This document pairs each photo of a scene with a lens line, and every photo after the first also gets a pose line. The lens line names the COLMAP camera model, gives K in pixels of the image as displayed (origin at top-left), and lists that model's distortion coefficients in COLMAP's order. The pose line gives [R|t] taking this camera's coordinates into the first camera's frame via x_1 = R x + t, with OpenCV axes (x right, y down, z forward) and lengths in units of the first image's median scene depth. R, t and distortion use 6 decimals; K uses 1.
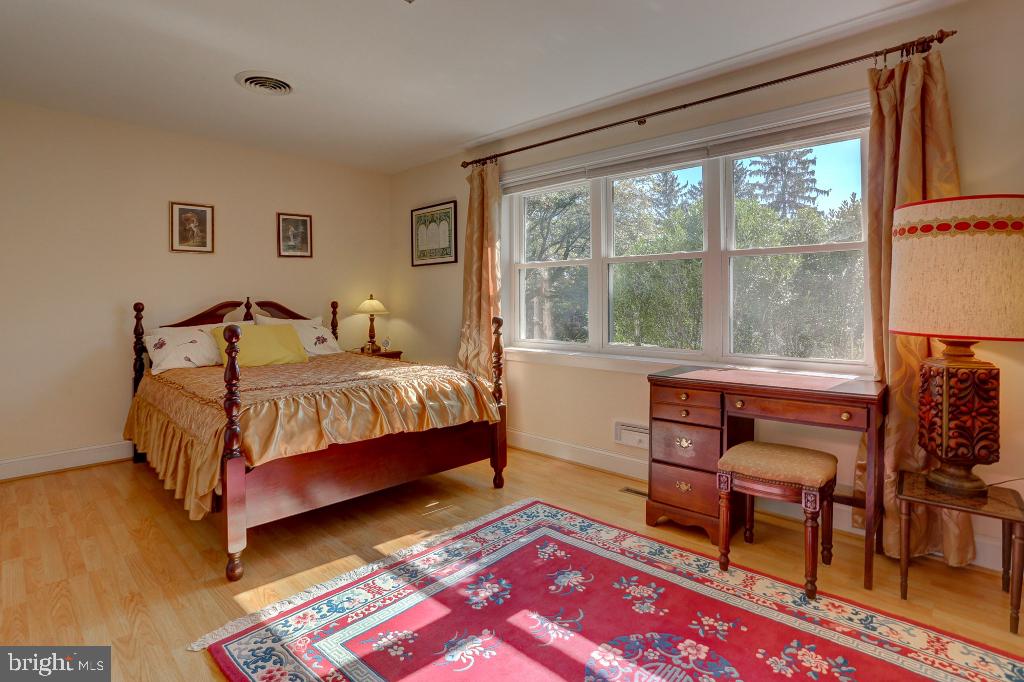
lens RADIAL K [[523.9, 0, 505.5], [0, 523.9, 304.4], [0, 0, 1]] dist [-0.041760, -0.000179]
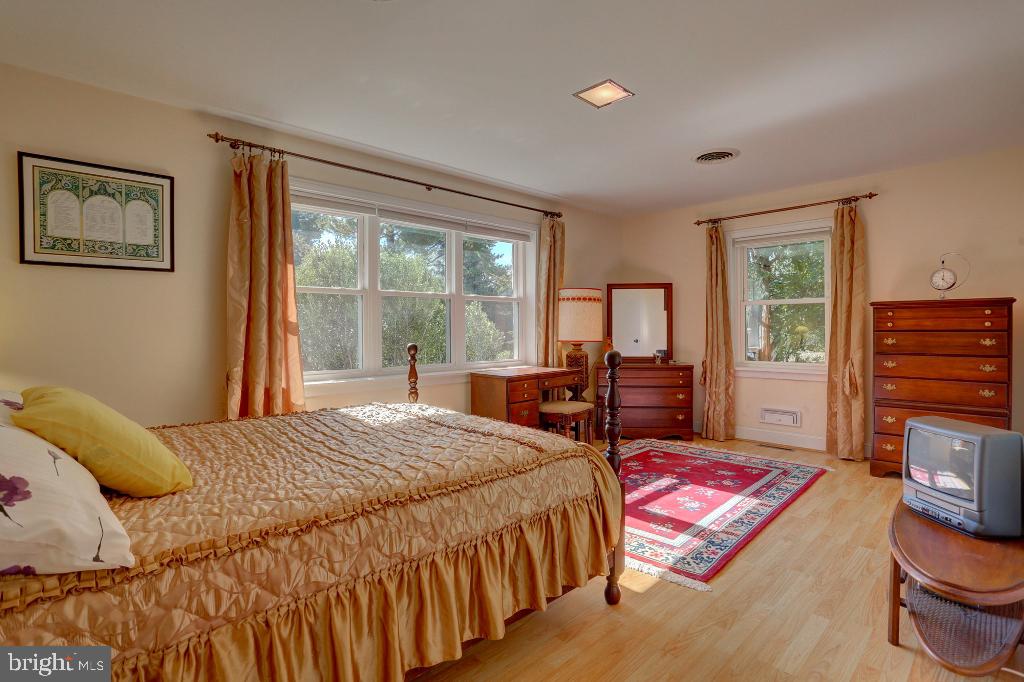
lens RADIAL K [[506.2, 0, 522.1], [0, 506.2, 337.9], [0, 0, 1]] dist [-0.093465, 0.038427]
pose [[0.001620, -0.021990, 0.999757, -1.777967], [0.006312, 0.999739, 0.021979, -0.016317], [-0.999979, 0.006274, 0.001759, 1.390243]]
